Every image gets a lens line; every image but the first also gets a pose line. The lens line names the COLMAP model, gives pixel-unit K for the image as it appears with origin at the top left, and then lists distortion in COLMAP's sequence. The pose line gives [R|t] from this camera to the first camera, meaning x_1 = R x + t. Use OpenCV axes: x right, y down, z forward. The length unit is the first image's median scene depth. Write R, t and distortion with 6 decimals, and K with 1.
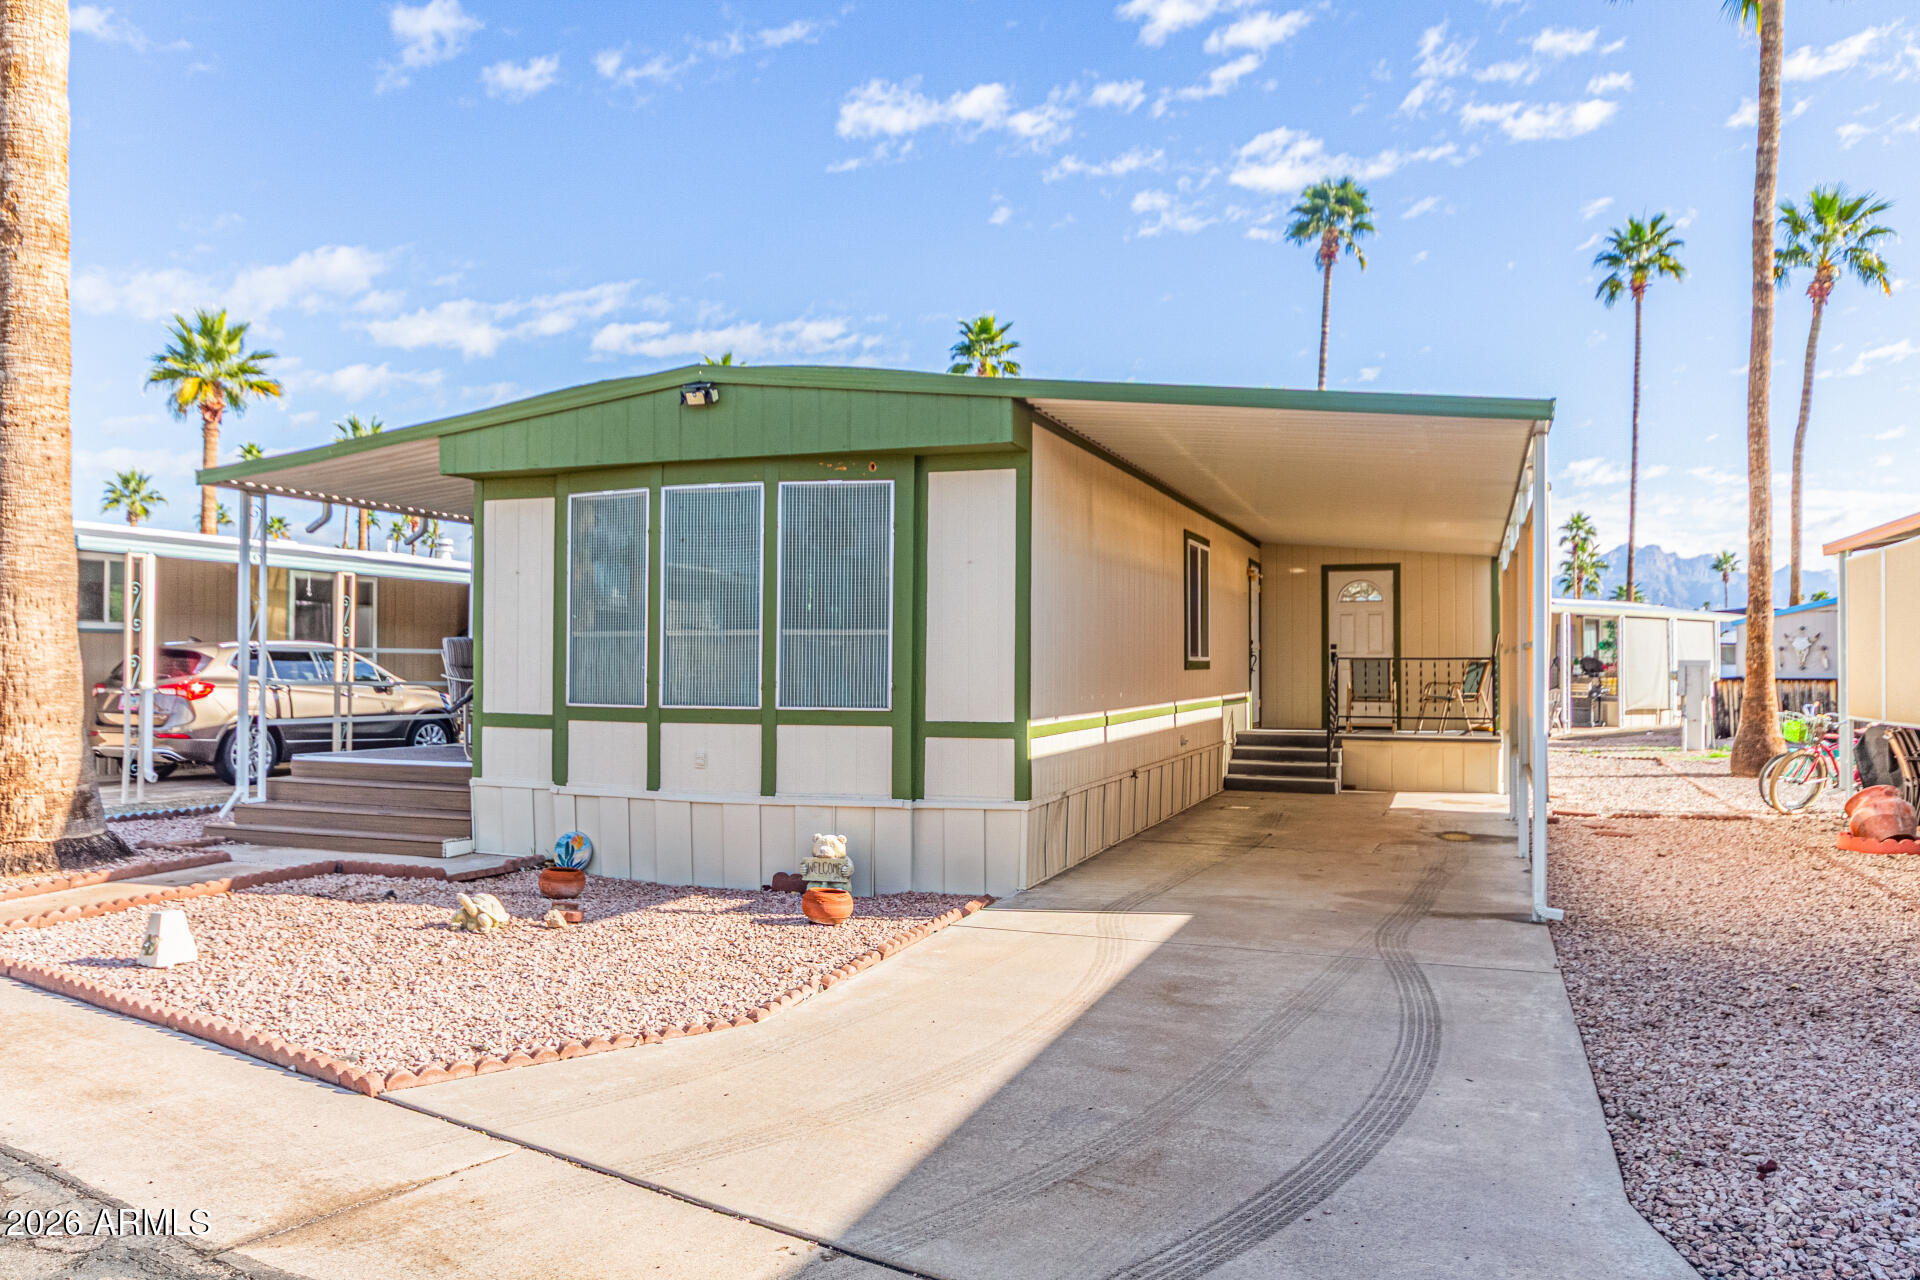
lens RADIAL K [[1409.8, 0, 964.9], [0, 1409.8, 642.1], [0, 0, 1]] dist [-0.001285, 0.009490]
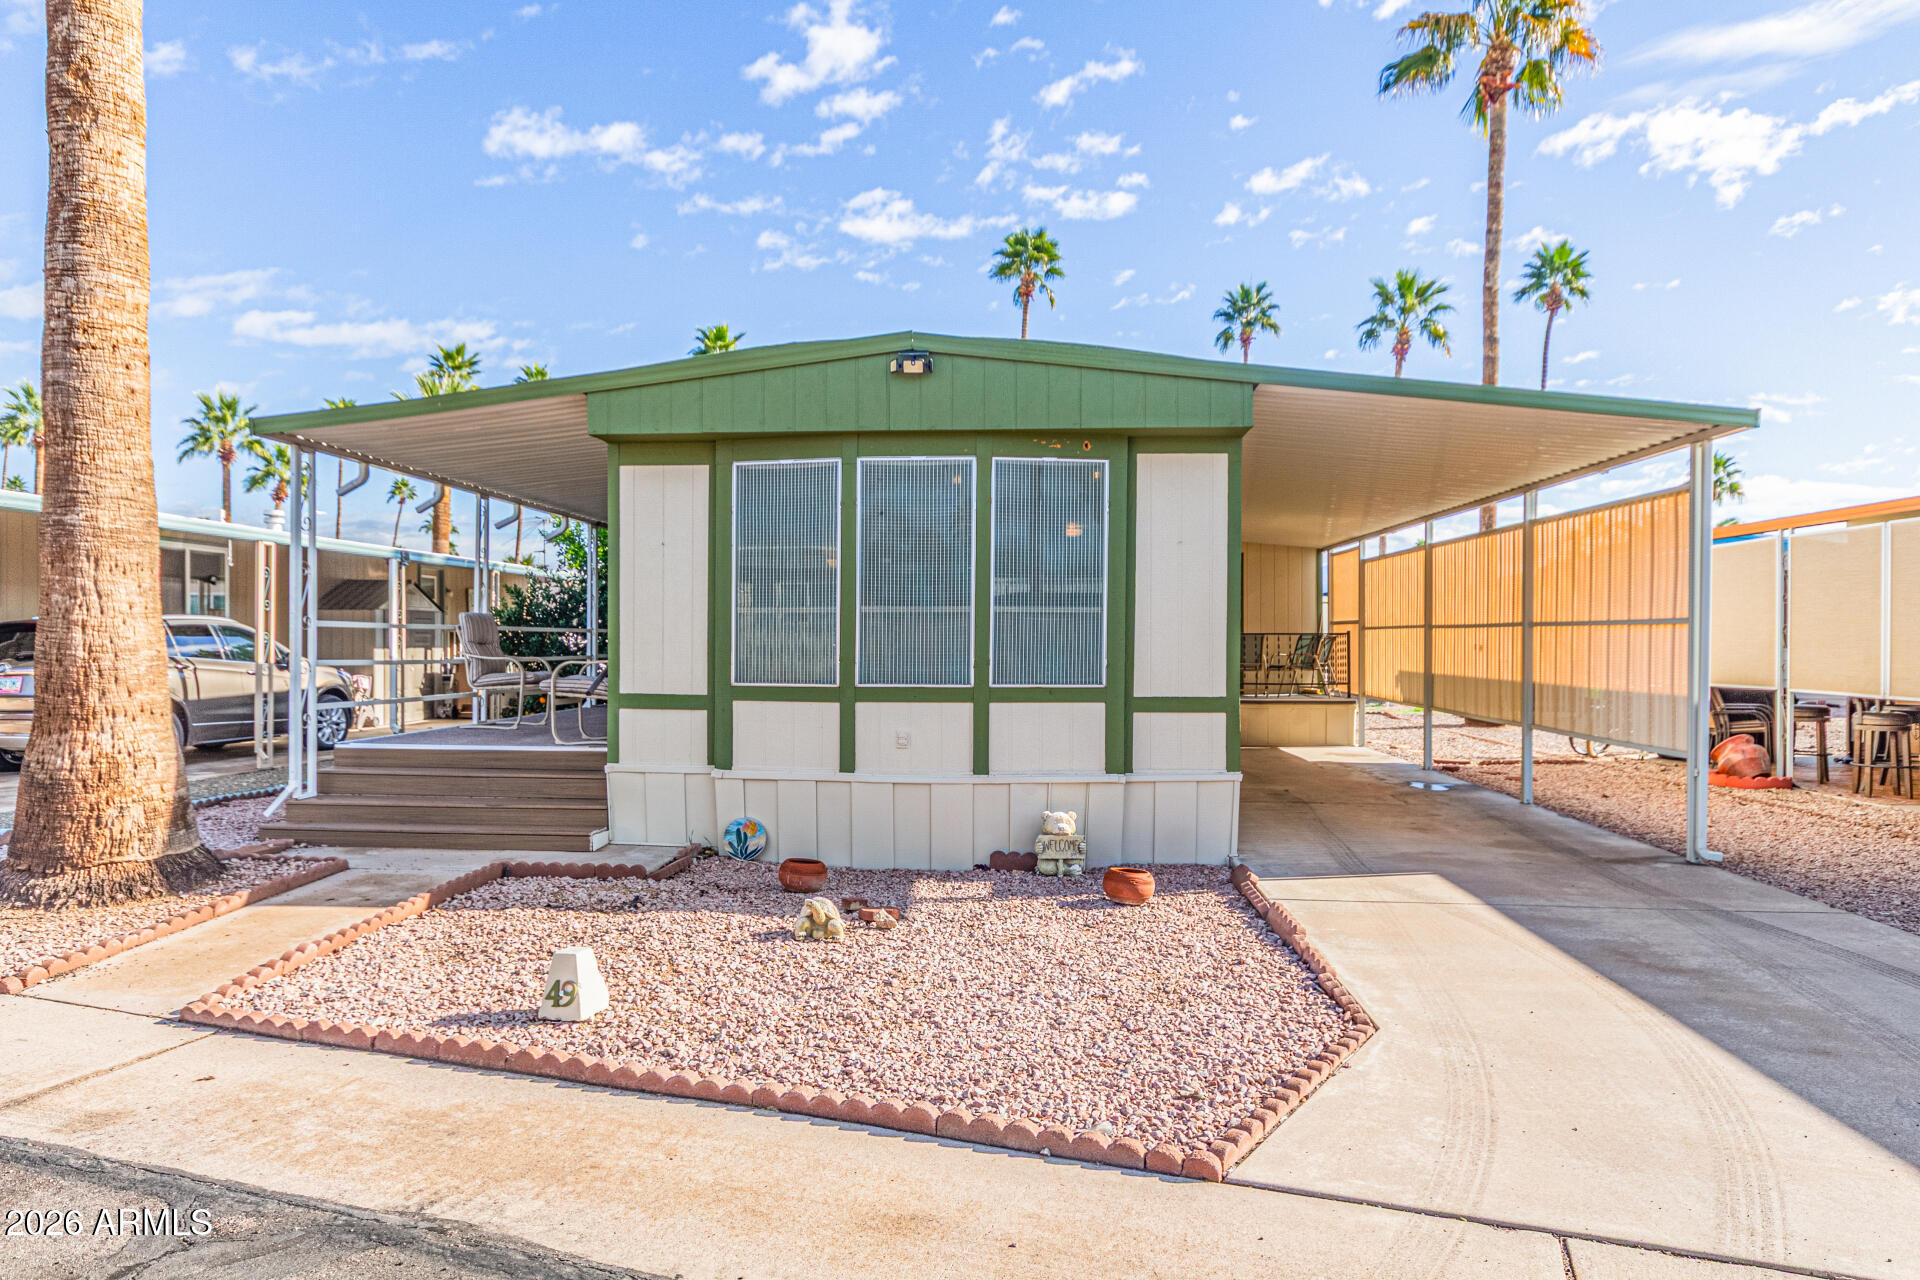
lens RADIAL K [[1194.2, 0, 955.9], [0, 1194.2, 643.3], [0, 0, 1]] dist [0.008265, -0.005215]
pose [[0.959308, -0.002744, 0.282350, -0.355301], [-0.003255, 0.999779, 0.020773, -0.000446], [-0.282344, -0.020847, 0.959087, 0.181883]]
